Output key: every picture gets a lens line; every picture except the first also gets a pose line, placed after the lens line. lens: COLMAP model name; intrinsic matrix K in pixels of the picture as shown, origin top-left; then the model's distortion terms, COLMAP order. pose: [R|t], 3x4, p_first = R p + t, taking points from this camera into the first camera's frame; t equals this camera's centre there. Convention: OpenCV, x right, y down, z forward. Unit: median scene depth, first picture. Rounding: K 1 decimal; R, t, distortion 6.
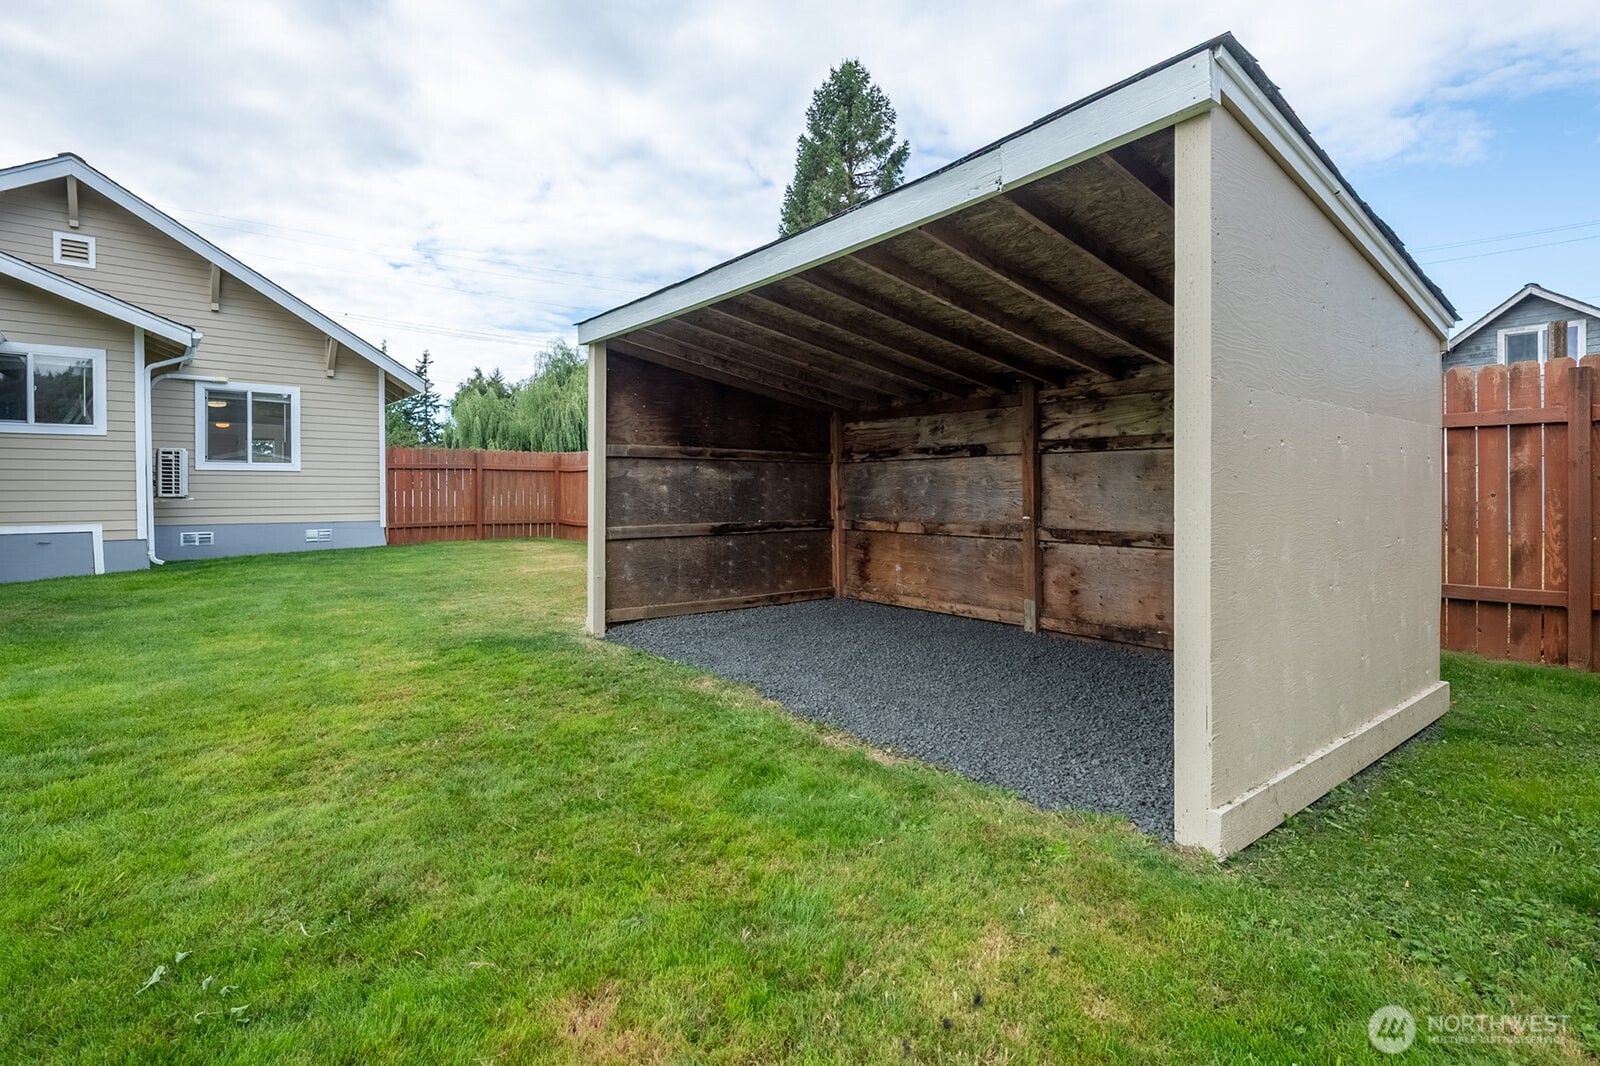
lens RADIAL K [[749.3, 0, 791.0], [0, 749.3, 505.2], [0, 0, 1]] dist [-0.011101, -0.000112]
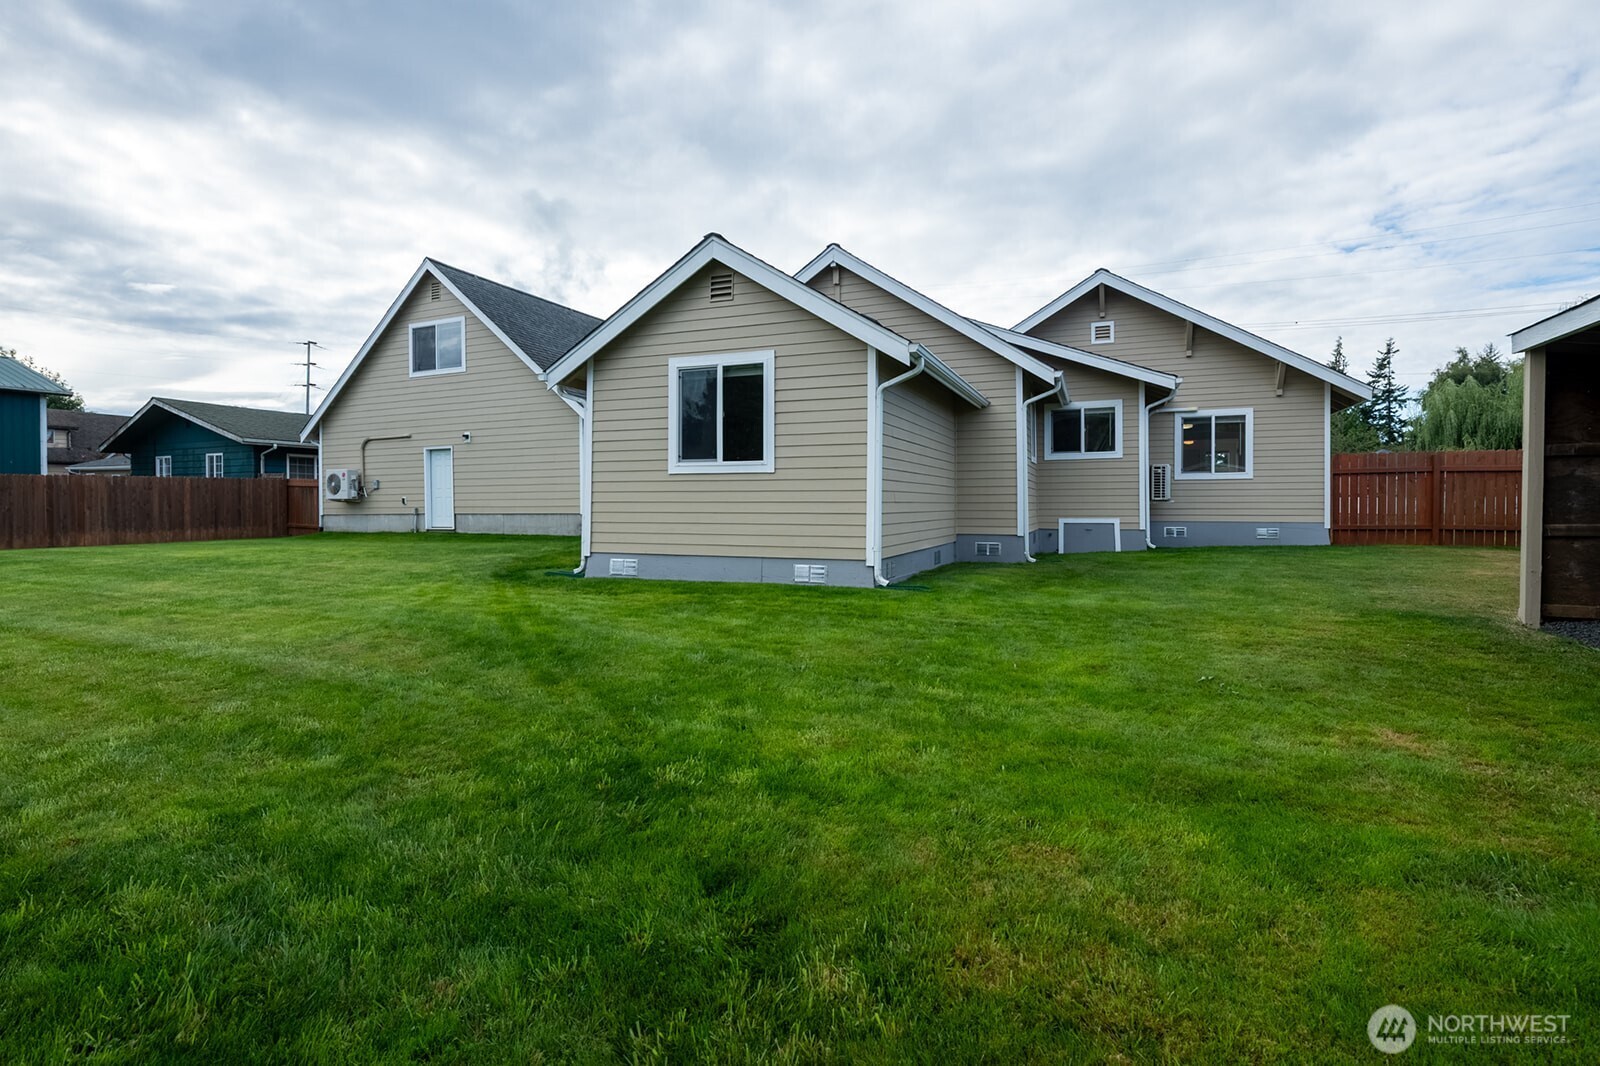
lens RADIAL K [[749.3, 0, 791.0], [0, 749.3, 505.2], [0, 0, 1]] dist [-0.011101, -0.000112]
pose [[0.424134, 0.004138, -0.905590, 0.120840], [-0.012878, 0.999916, -0.001463, 0.008902], [0.905508, 0.012283, 0.424152, -0.192747]]
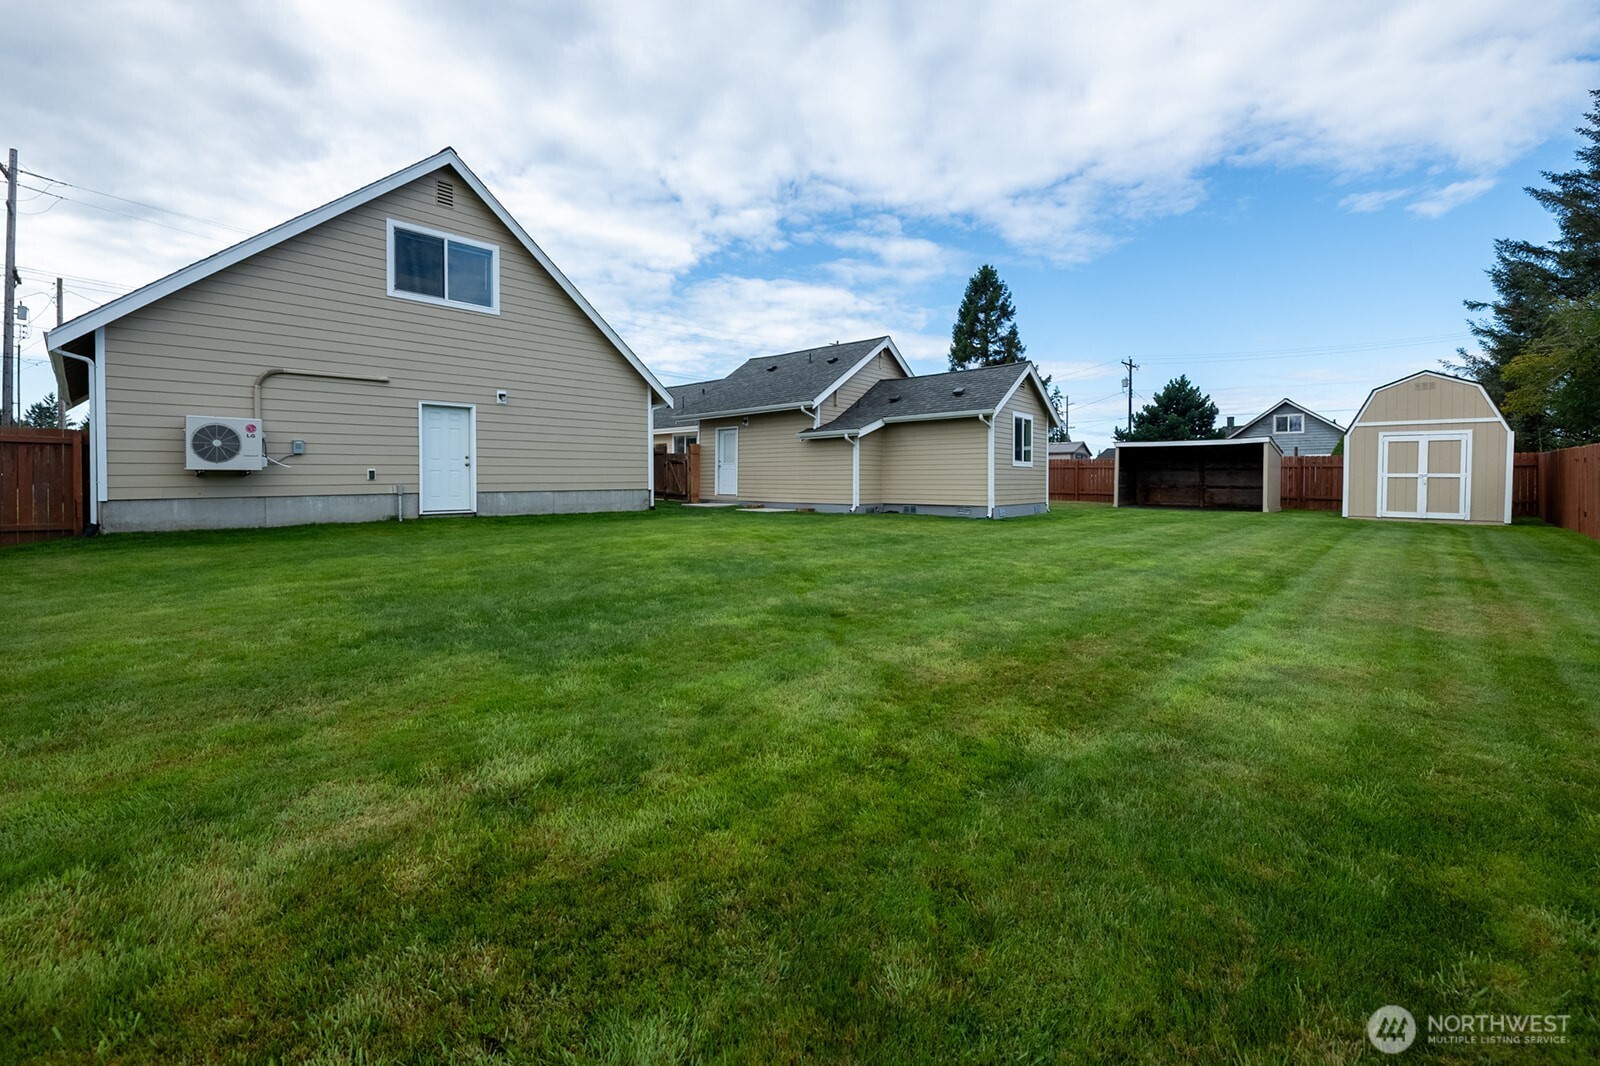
lens RADIAL K [[671.8, 0, 780.1], [0, 671.8, 498.3], [0, 0, 1]] dist [-0.010681, -0.000522]
pose [[0.991216, 0.000372, 0.132254, -1.743273], [-0.002024, 0.999922, 0.012355, 0.036984], [-0.132240, -0.012514, 0.991139, -1.737700]]
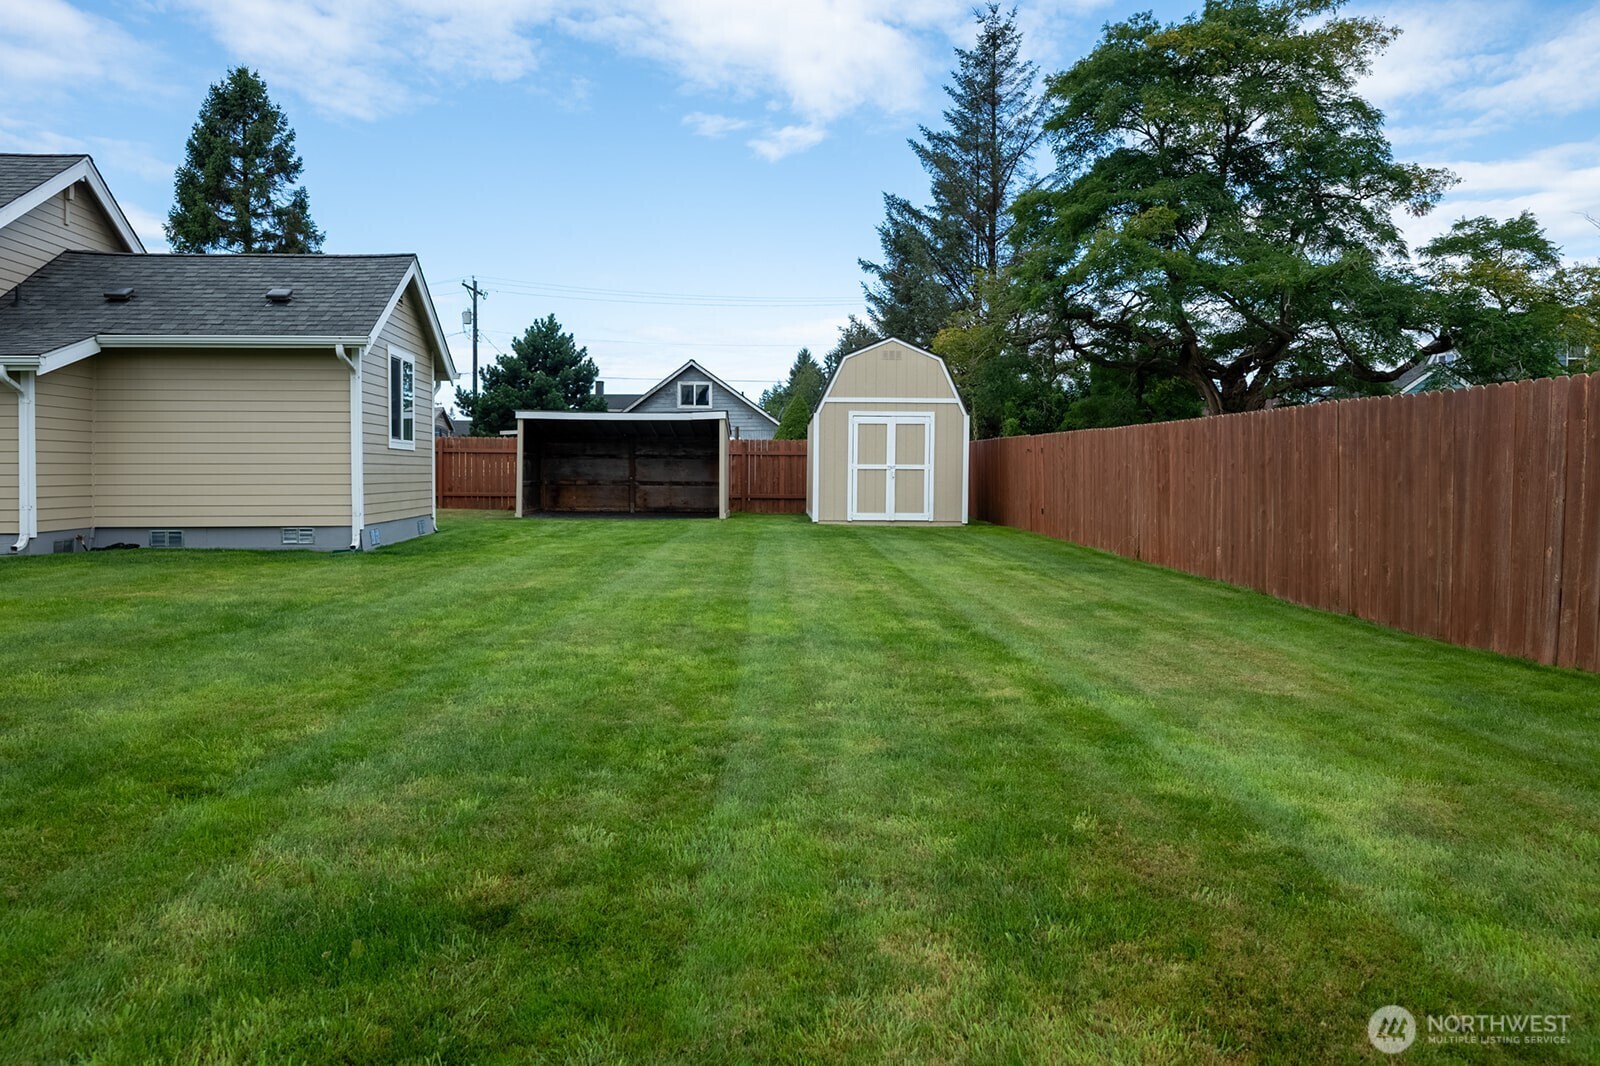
lens RADIAL K [[1086.4, 0, 800.2], [0, 1086.4, 473.1], [0, 0, 1]] dist [0.008471, 0.001556]
pose [[0.579195, 0.001044, 0.815188, -1.810035], [0.009354, 0.999925, -0.007926, 0.023209], [-0.815135, 0.012216, 0.579142, -1.363138]]
